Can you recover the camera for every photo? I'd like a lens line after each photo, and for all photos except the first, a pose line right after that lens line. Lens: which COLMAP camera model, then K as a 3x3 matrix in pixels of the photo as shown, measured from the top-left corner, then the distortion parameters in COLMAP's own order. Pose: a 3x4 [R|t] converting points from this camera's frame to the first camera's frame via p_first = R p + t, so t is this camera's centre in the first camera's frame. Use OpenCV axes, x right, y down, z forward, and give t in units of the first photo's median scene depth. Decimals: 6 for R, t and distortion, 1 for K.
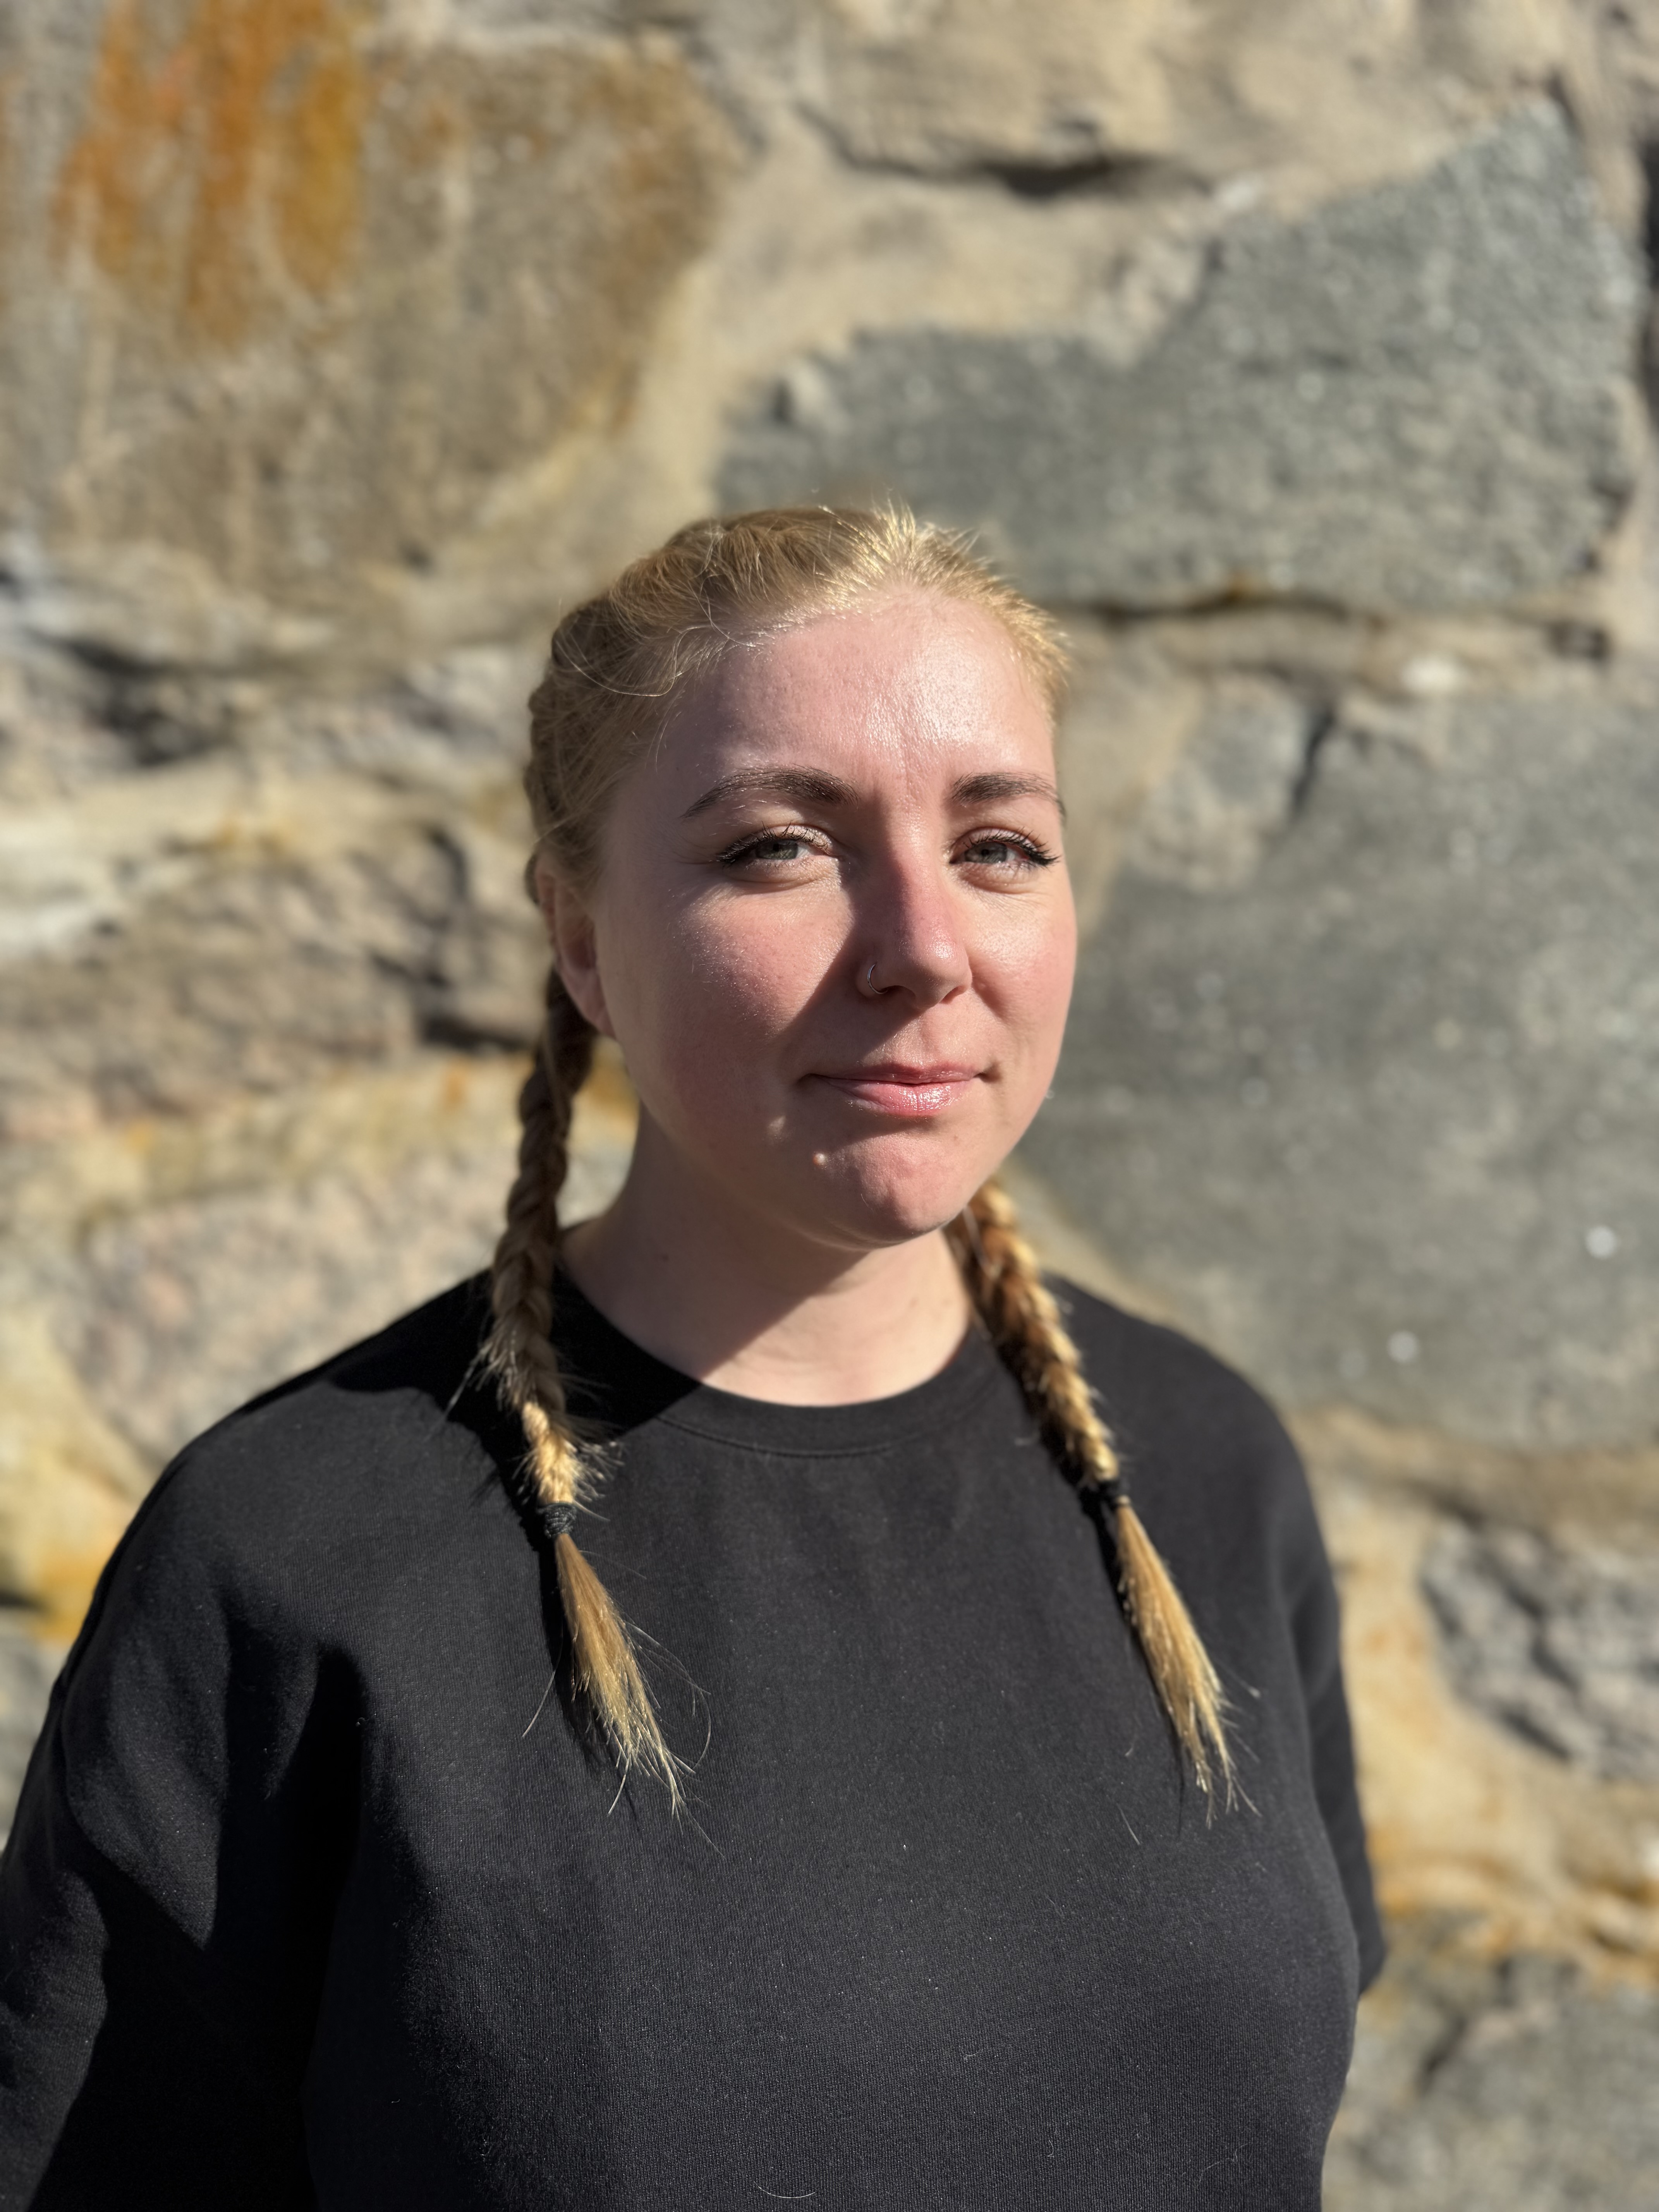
lens RADIAL K [[1755.7, 0, 857.5], [0, 1755.7, 1109.1], [0, 0, 1]] dist [0.002054, -0.006599]
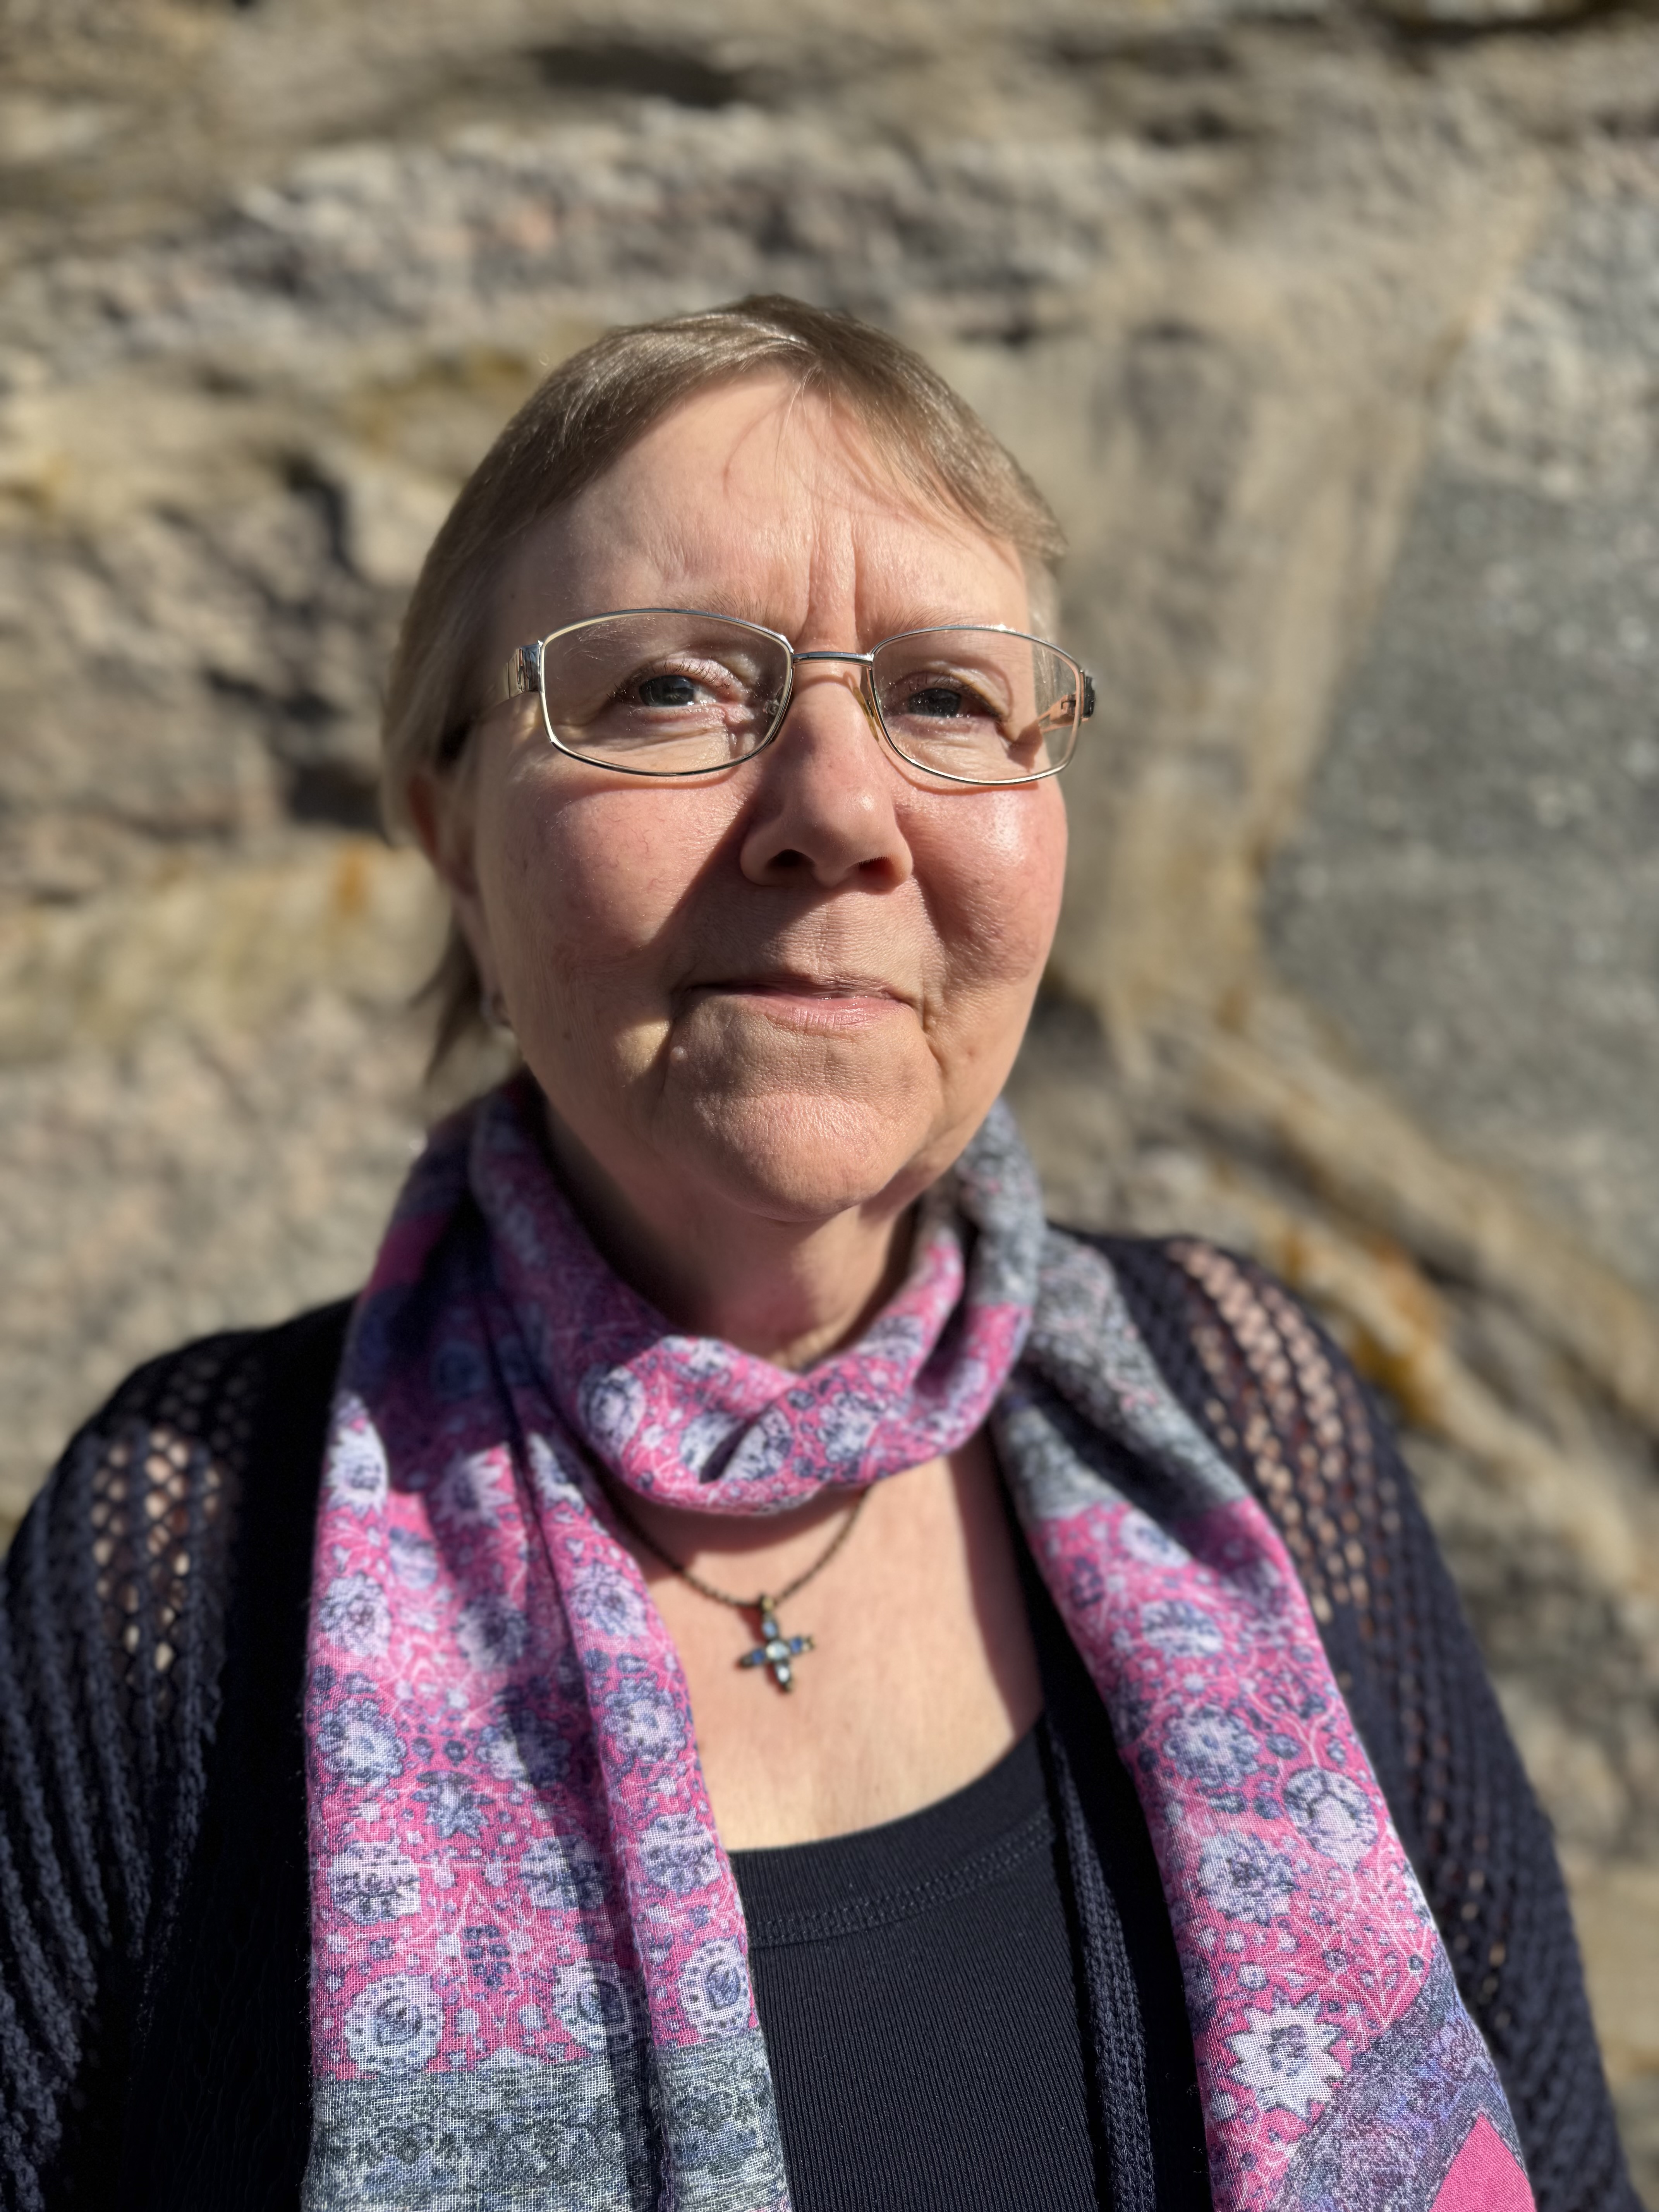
lens RADIAL K [[1575.4, 0, 829.5], [0, 1575.4, 1106.0], [0, 0, 1]] dist [-0.038447, 0.008765]
pose [[0.999249, -0.038409, 0.005178, -0.066234], [0.037656, 0.993774, 0.104855, 0.015029], [-0.009173, -0.104581, 0.994474, 0.439082]]
